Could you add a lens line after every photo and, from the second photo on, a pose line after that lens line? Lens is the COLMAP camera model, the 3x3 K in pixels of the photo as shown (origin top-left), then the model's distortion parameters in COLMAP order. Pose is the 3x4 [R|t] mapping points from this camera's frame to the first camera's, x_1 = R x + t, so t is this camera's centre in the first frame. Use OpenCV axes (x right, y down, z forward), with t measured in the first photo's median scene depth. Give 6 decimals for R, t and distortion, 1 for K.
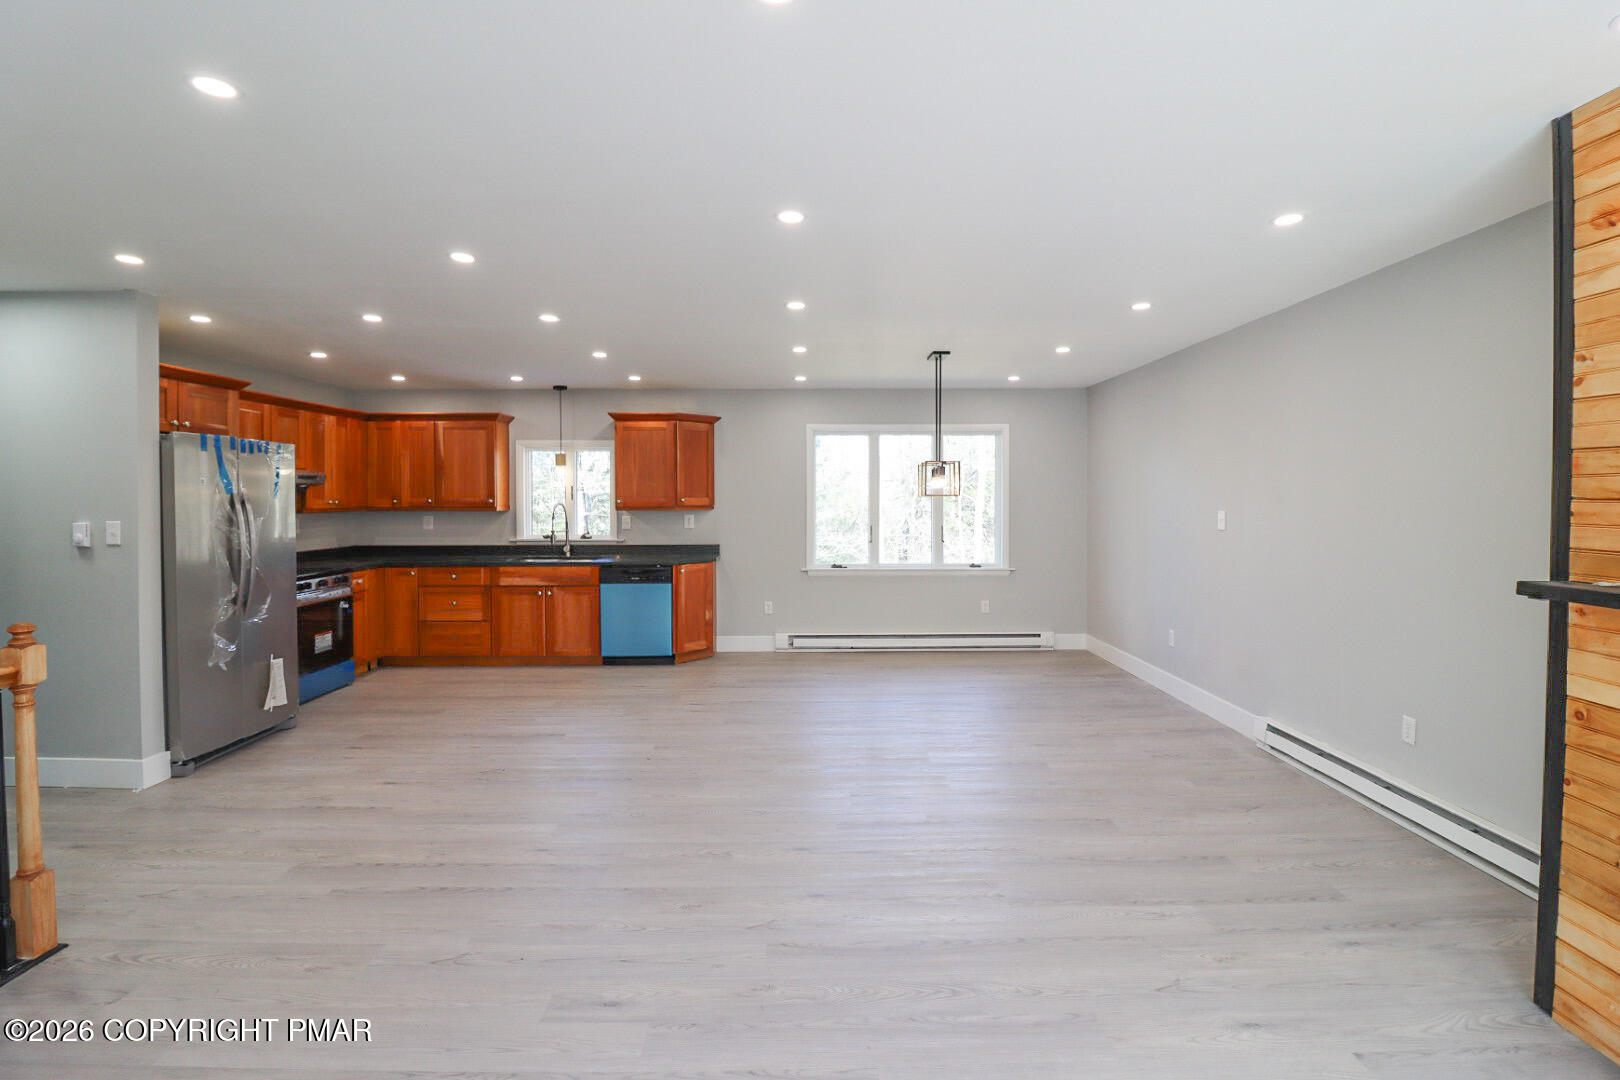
lens RADIAL K [[755.1, 0, 814.6], [0, 755.1, 513.3], [0, 0, 1]] dist [0.000389, -0.014206]
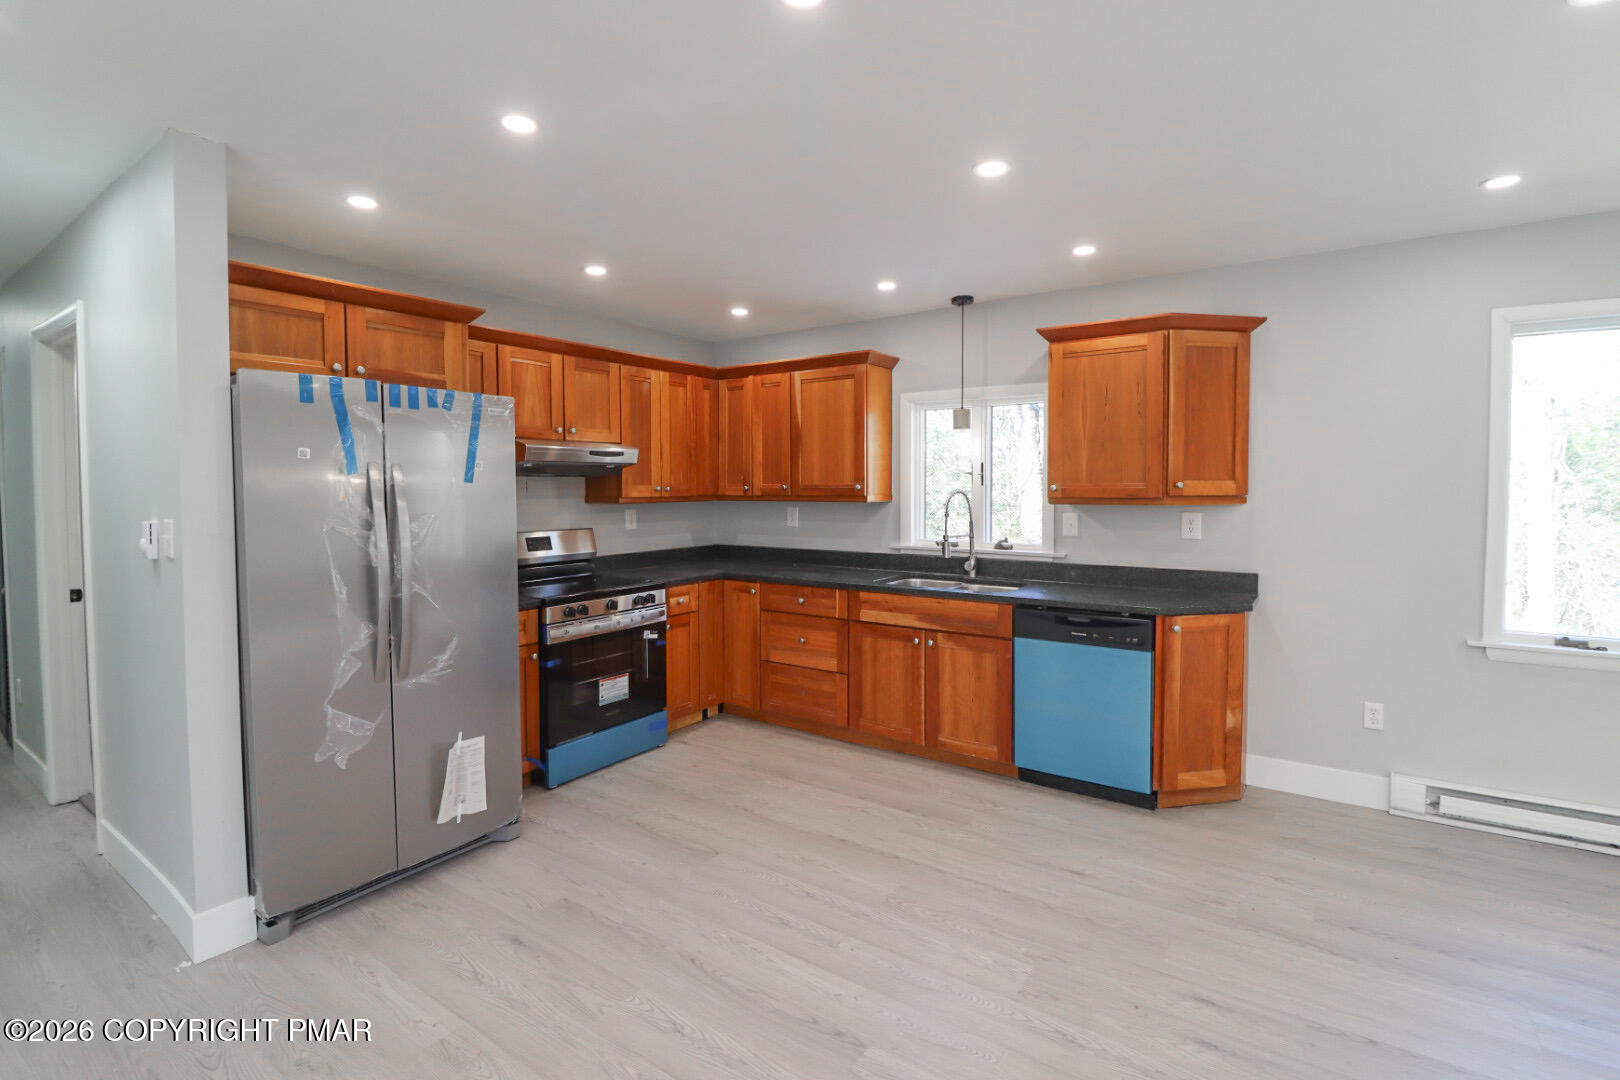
lens RADIAL K [[755.1, 0, 814.6], [0, 755.1, 513.3], [0, 0, 1]] dist [0.000389, -0.014206]
pose [[0.815650, 0.019836, -0.578206, -0.084542], [-0.009227, 0.999731, 0.021281, -0.007384], [0.578472, -0.012023, 0.815613, 0.462085]]
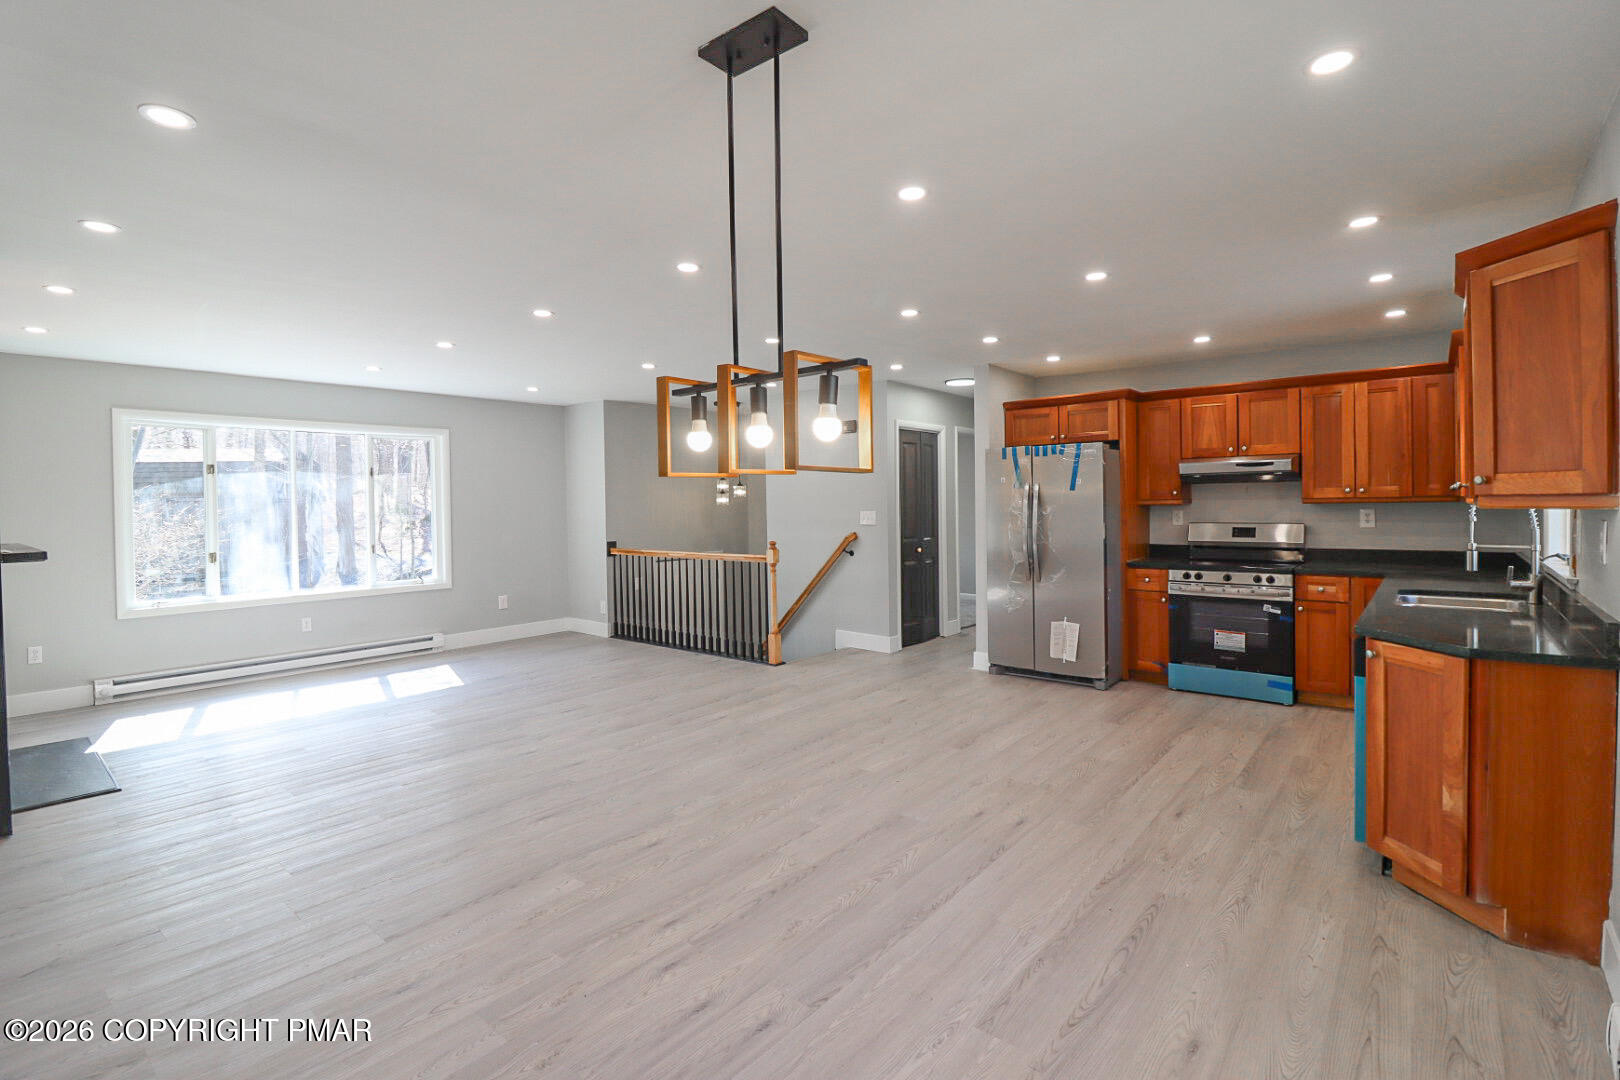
lens RADIAL K [[755.1, 0, 814.6], [0, 755.1, 513.3], [0, 0, 1]] dist [0.000389, -0.014206]
pose [[-0.643321, 0.026666, -0.765132, 0.340228], [0.000704, 0.999413, 0.034239, -0.017634], [0.765596, 0.021488, -0.642962, 1.033019]]
